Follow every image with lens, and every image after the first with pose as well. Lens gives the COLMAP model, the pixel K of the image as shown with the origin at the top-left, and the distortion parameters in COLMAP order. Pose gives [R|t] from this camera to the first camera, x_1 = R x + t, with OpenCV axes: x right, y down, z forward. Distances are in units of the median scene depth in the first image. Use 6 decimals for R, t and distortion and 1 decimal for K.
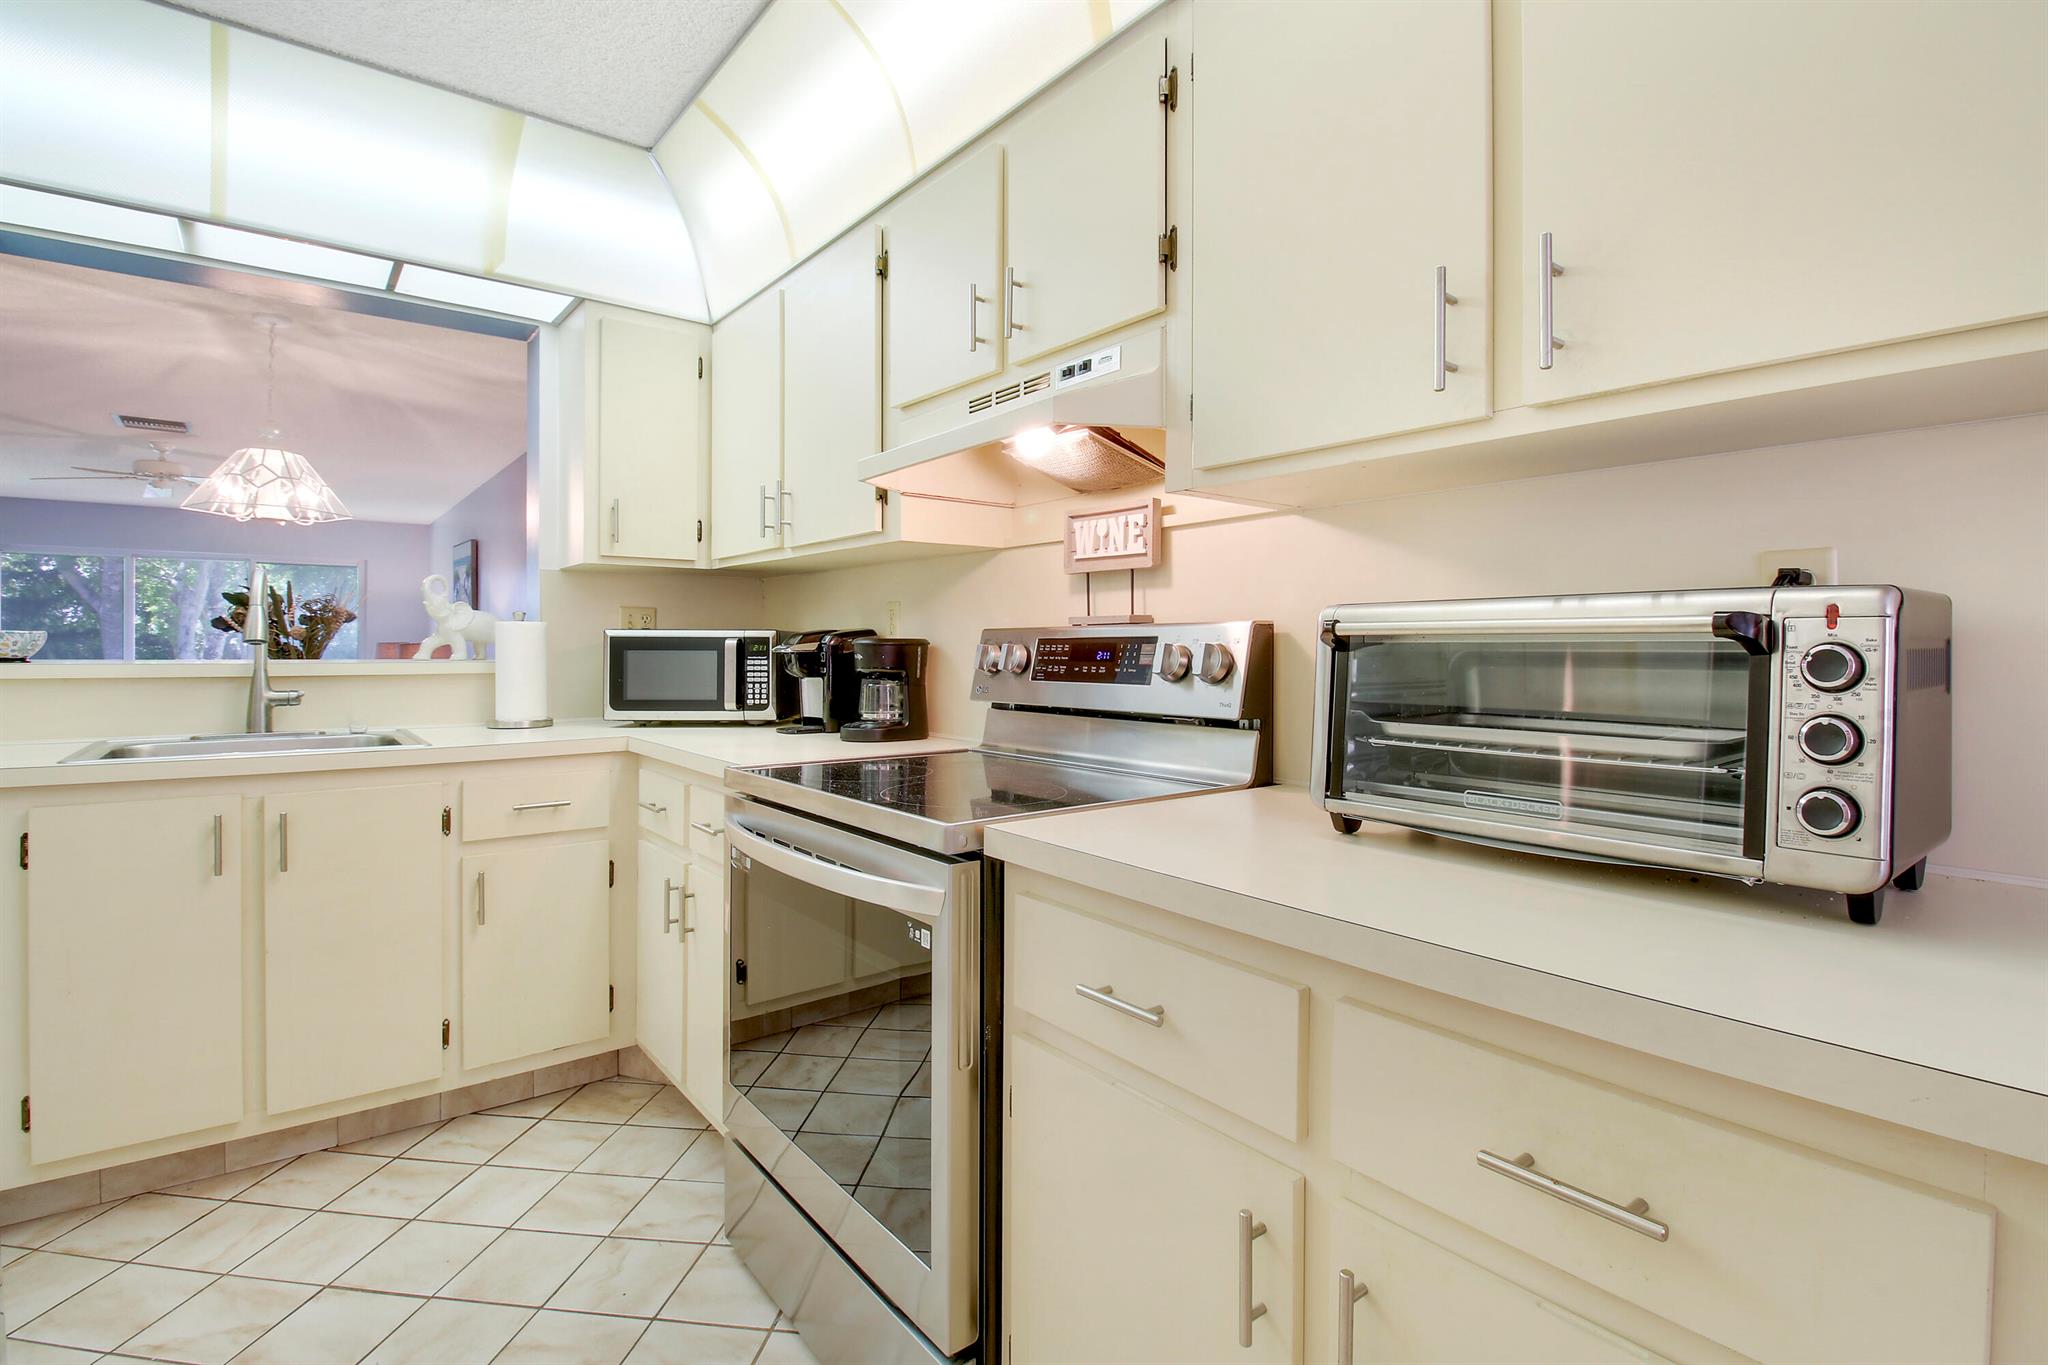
lens RADIAL K [[957.5, 0, 1041.8], [0, 957.5, 653.8], [0, 0, 1]] dist [-0.002749, -0.008483]
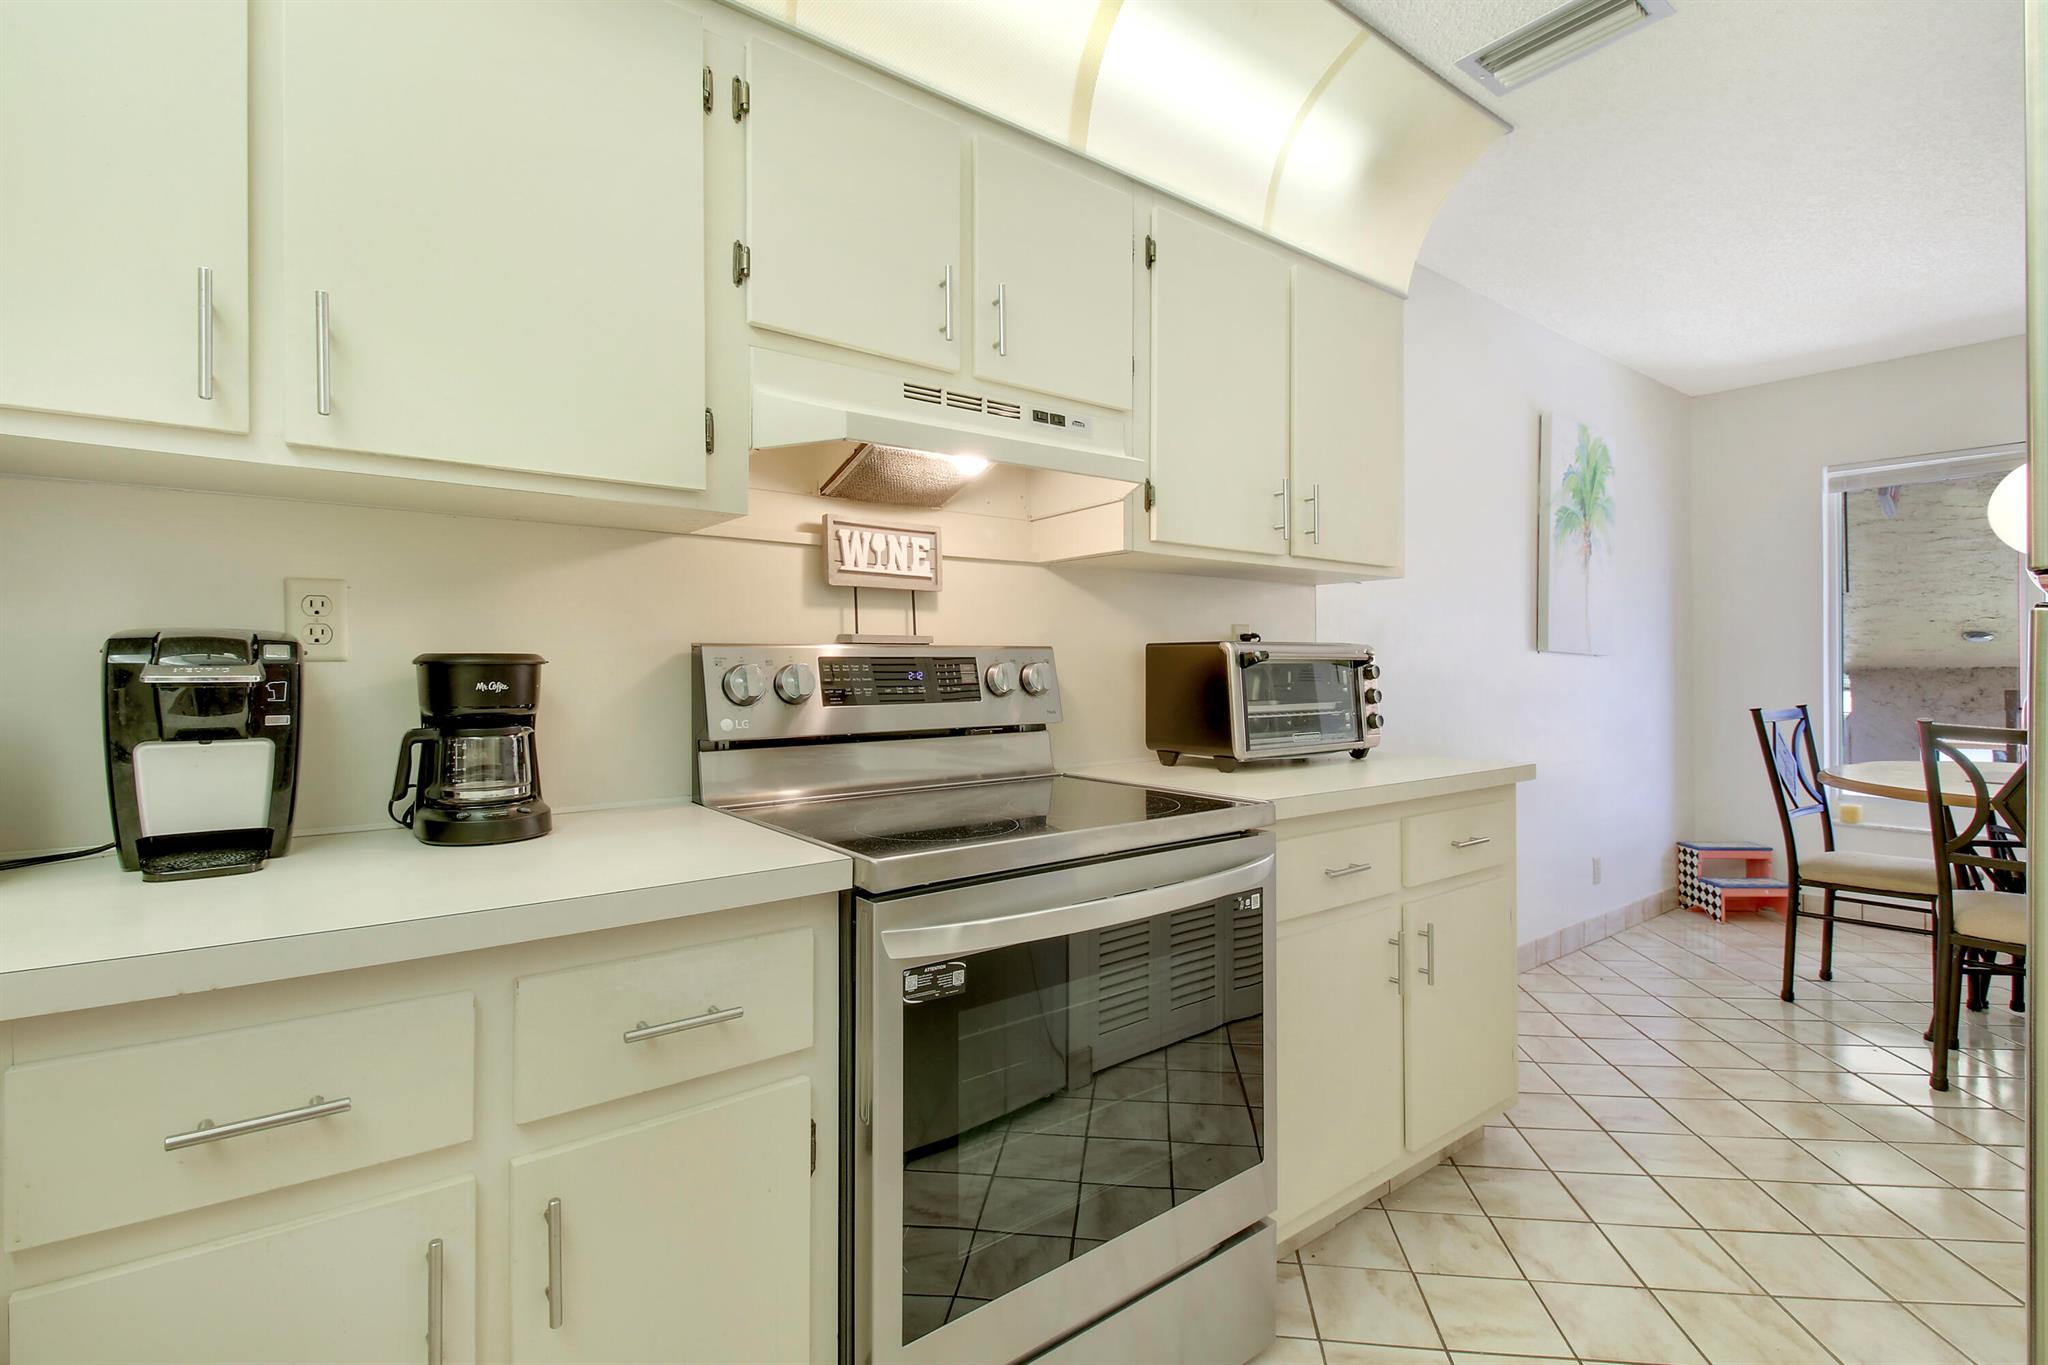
lens RADIAL K [[957.5, 0, 1042.9], [0, 957.5, 677.0], [0, 0, 1]] dist [-0.002749, -0.008483]
pose [[0.011753, -0.012052, 0.999858, -0.926954], [0.008282, 0.999894, 0.011955, -0.007561], [-0.999897, 0.008141, 0.011852, 0.854725]]
